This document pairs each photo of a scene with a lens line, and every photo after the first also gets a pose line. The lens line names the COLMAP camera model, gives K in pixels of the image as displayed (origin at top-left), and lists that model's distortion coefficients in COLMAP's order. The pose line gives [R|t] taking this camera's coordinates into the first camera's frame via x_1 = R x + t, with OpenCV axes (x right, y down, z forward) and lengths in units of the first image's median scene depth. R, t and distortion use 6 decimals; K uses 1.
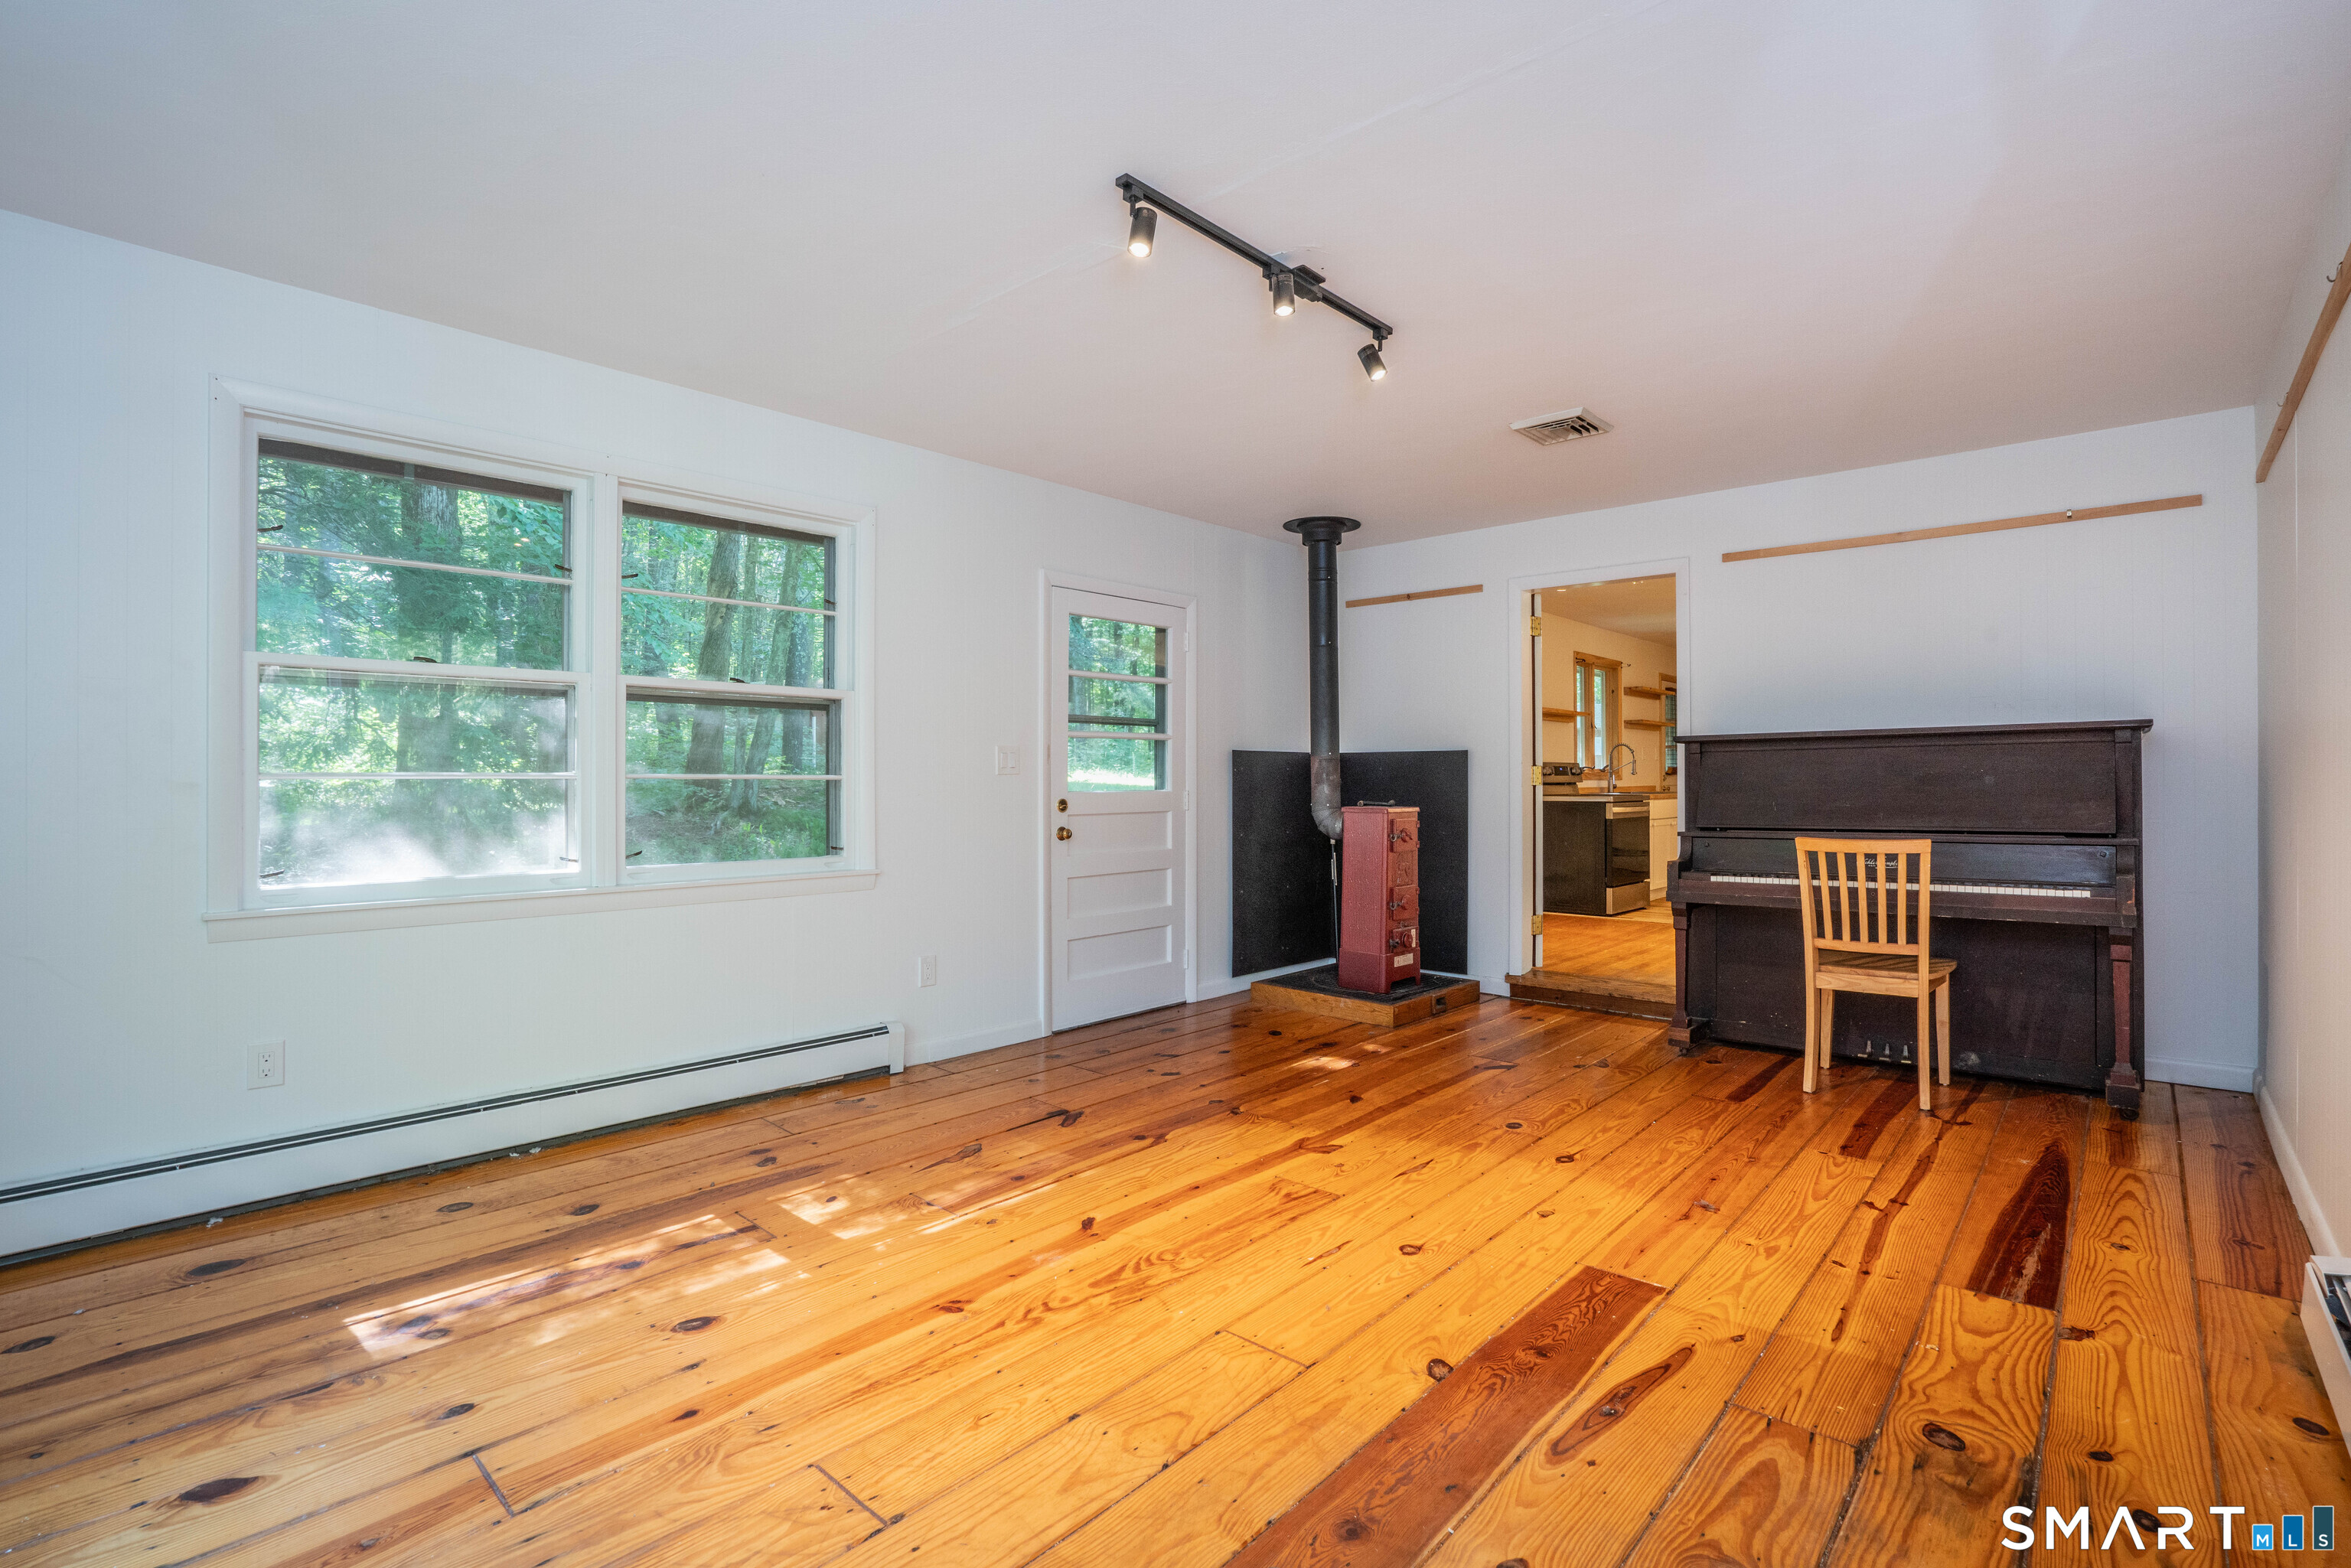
lens RADIAL K [[1076.7, 0, 1172.2], [0, 1076.7, 781.2], [0, 0, 1]] dist [-0.054278, 0.019690]
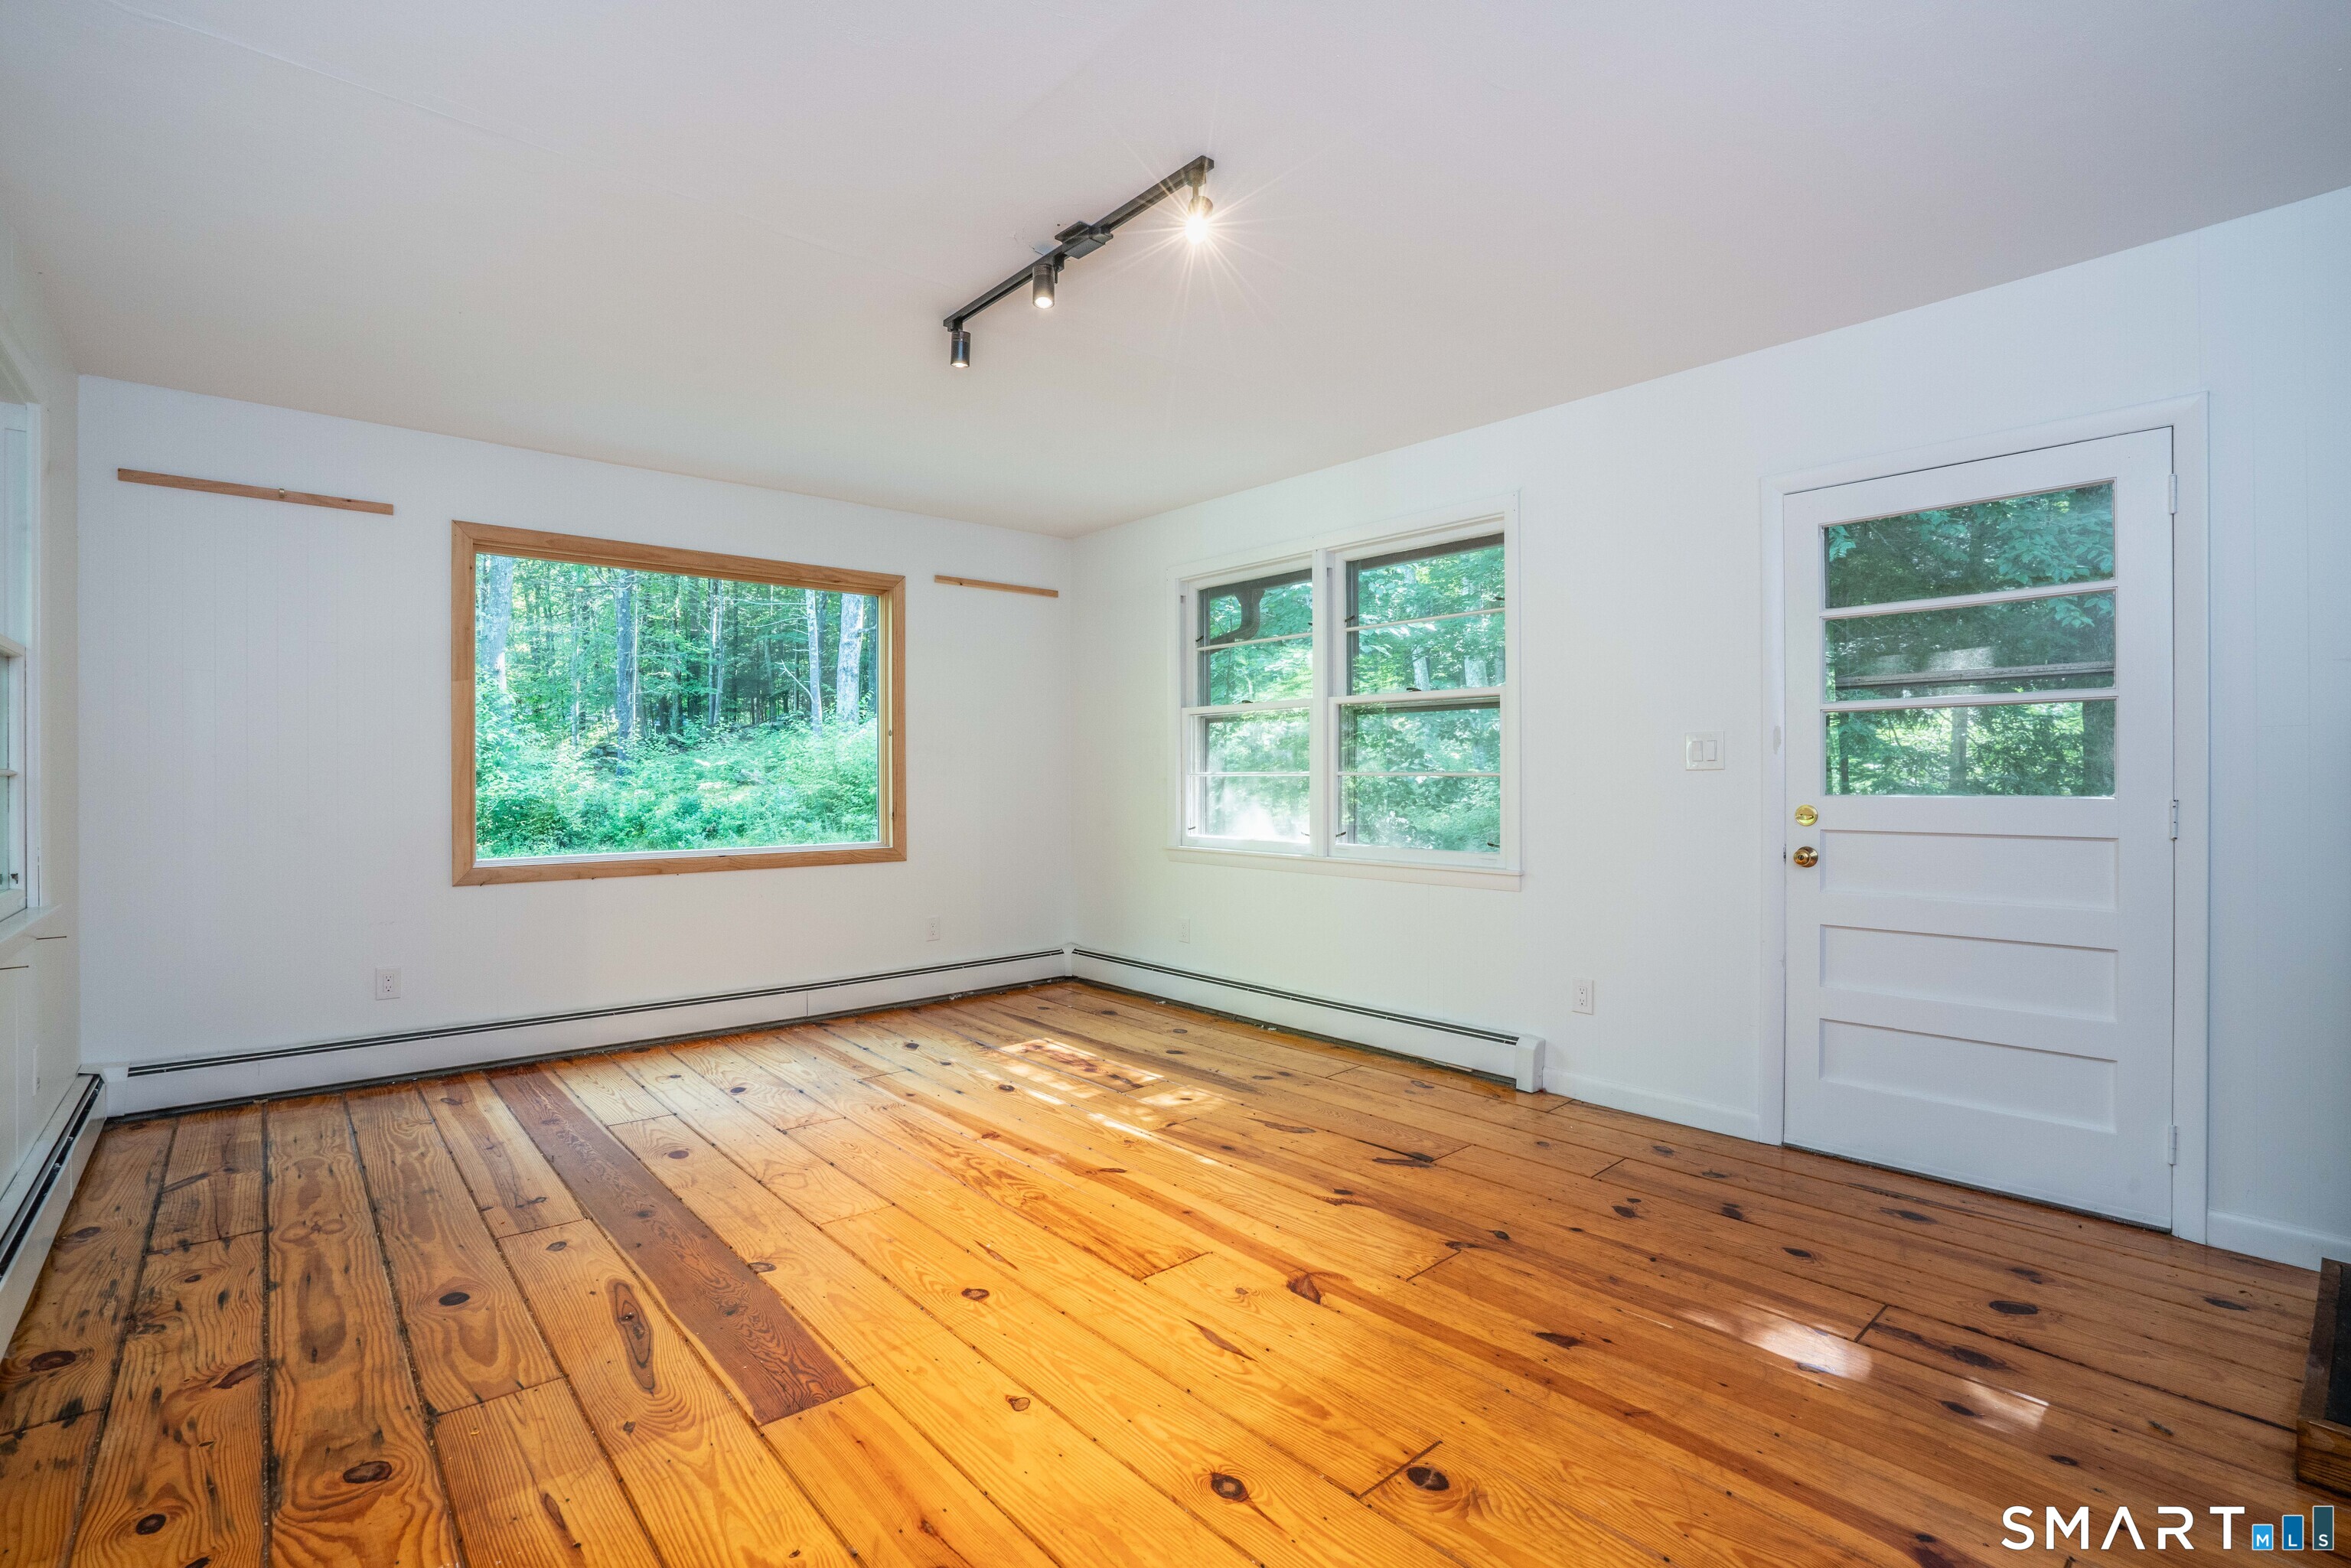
lens RADIAL K [[1076.7, 0, 1172.2], [0, 1076.7, 781.2], [0, 0, 1]] dist [-0.054278, 0.019690]
pose [[-0.113339, 0.002791, -0.993552, 1.157741], [0.001374, 0.999996, 0.002653, 0.000856], [0.993555, -0.001065, -0.113342, 1.331617]]
